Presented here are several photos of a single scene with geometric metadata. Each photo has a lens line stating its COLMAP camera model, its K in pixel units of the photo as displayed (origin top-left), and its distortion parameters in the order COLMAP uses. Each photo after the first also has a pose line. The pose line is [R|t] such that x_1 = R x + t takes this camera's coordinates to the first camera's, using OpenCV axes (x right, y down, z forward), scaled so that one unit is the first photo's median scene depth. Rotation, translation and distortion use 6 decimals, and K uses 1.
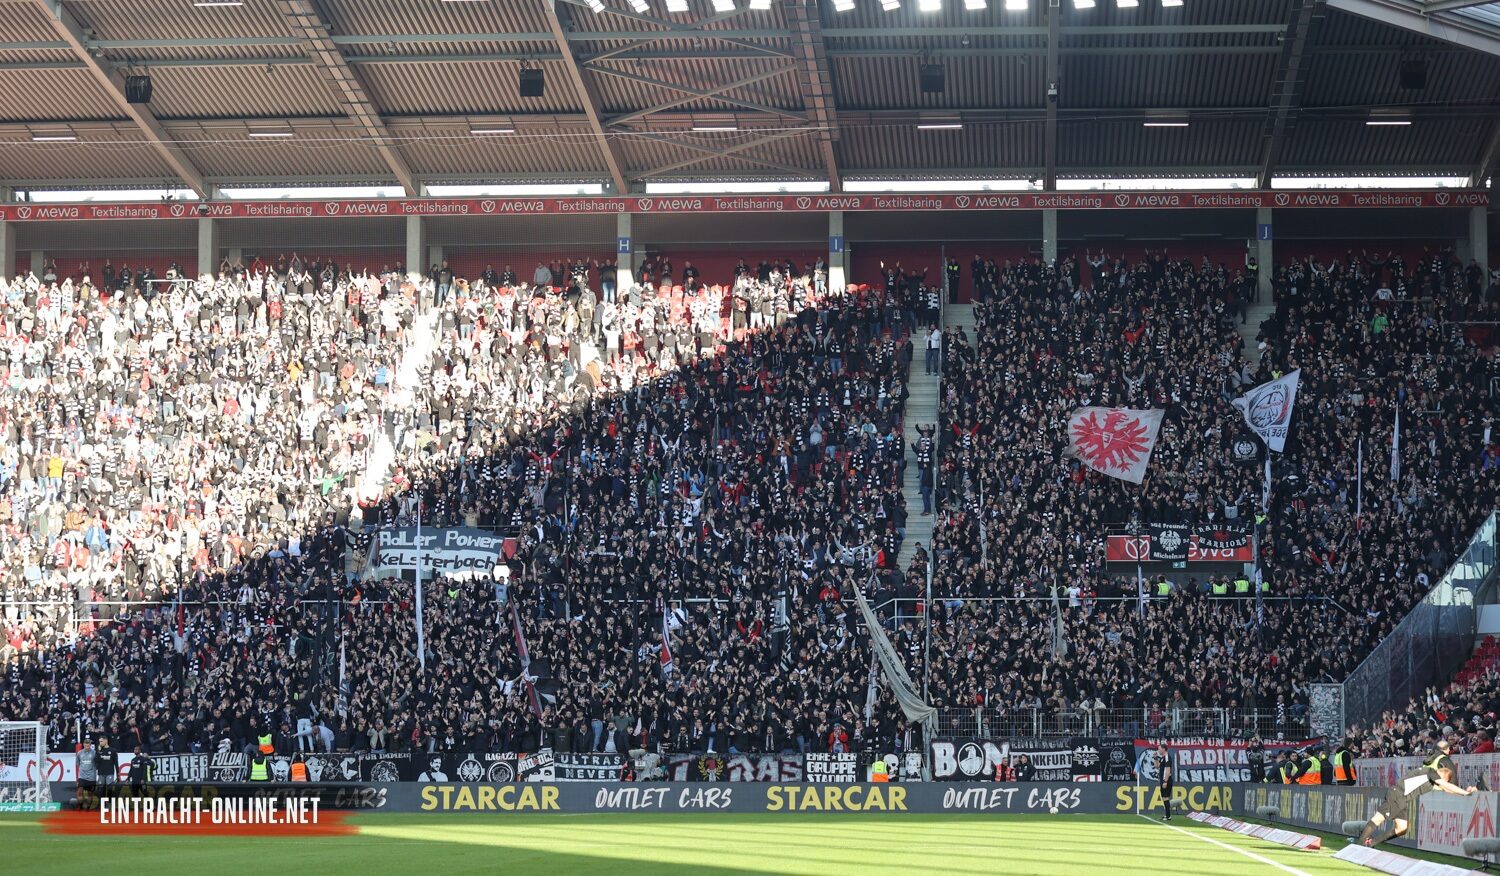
lens RADIAL K [[4985.4, 0, 750.0], [0, 4985.4, 438.0], [0, 0, 1]] dist [0.032453, 0.989220]
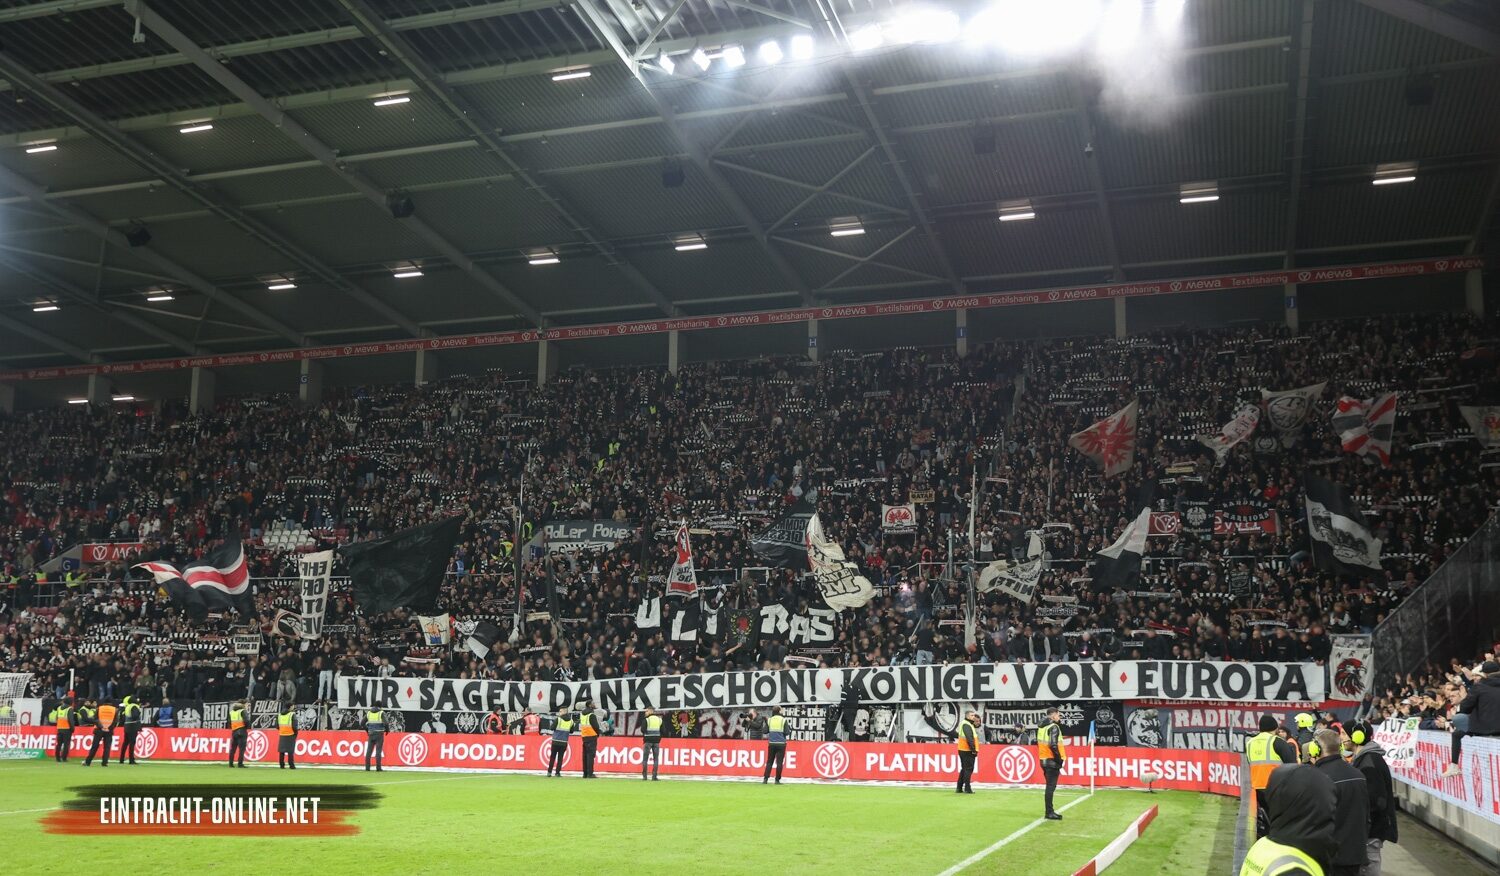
lens RADIAL K [[1551.9, 0, 750.0], [0, 1551.9, 438.0], [0, 0, 1]] dist [-0.010397, 0.134572]
pose [[0.965965, -0.031592, -0.256736, 0.078176], [0.003397, 0.993978, -0.109531, 0.040793], [0.258650, 0.104931, 0.960255, 0.650683]]
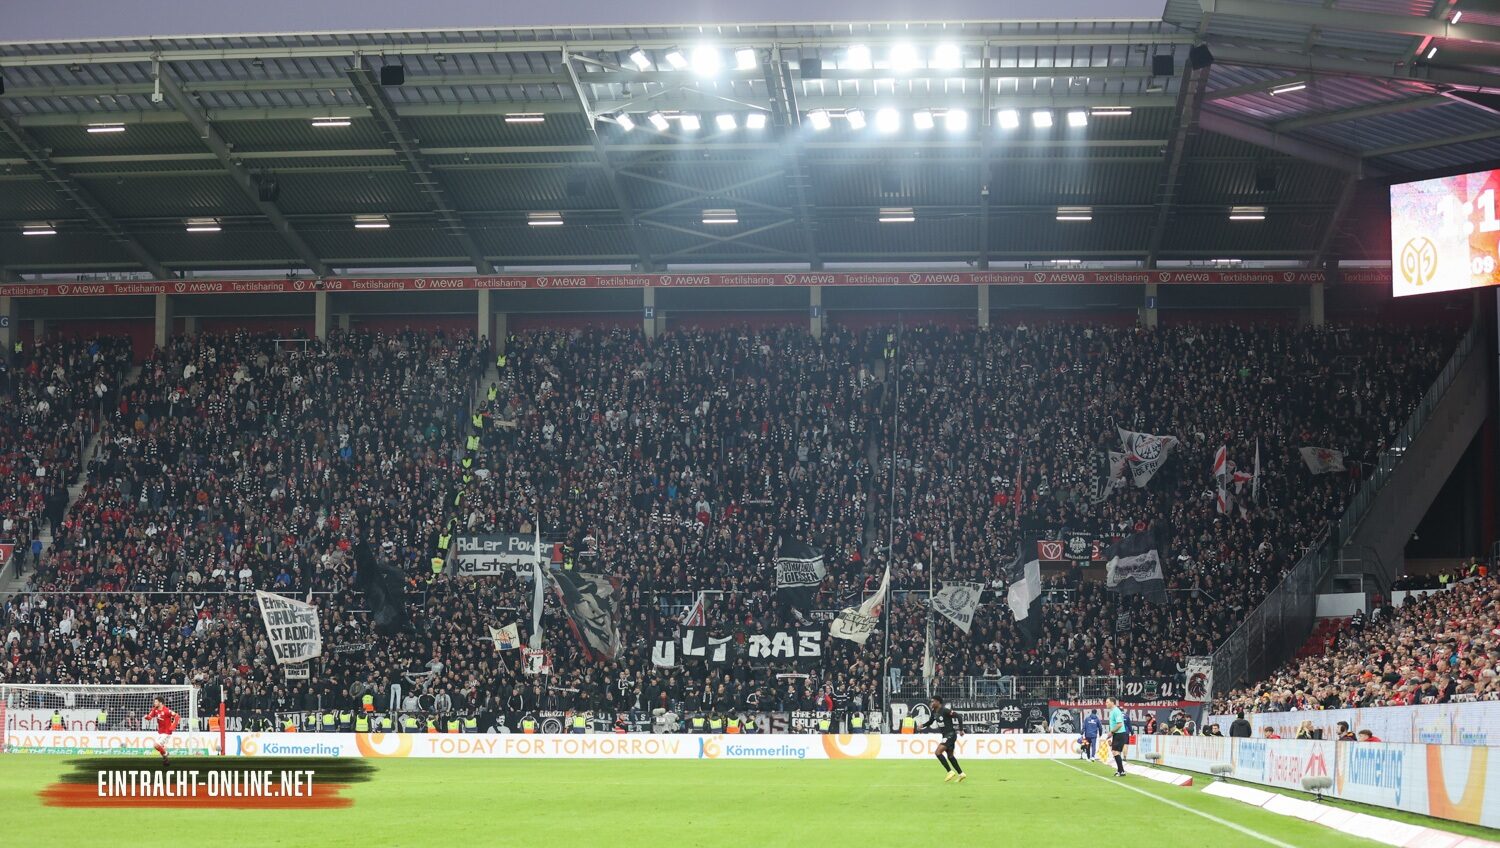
lens RADIAL K [[3939.6, 0, 749.1], [0, 3939.6, 462.5], [0, 0, 1]] dist [-0.186824, -0.514797]
pose [[1.000000, 0.000450, 0.000122, 0.000257], [-0.000450, 1.000000, -0.000116, -0.000276], [-0.000122, 0.000116, 1.000000, -0.004809]]
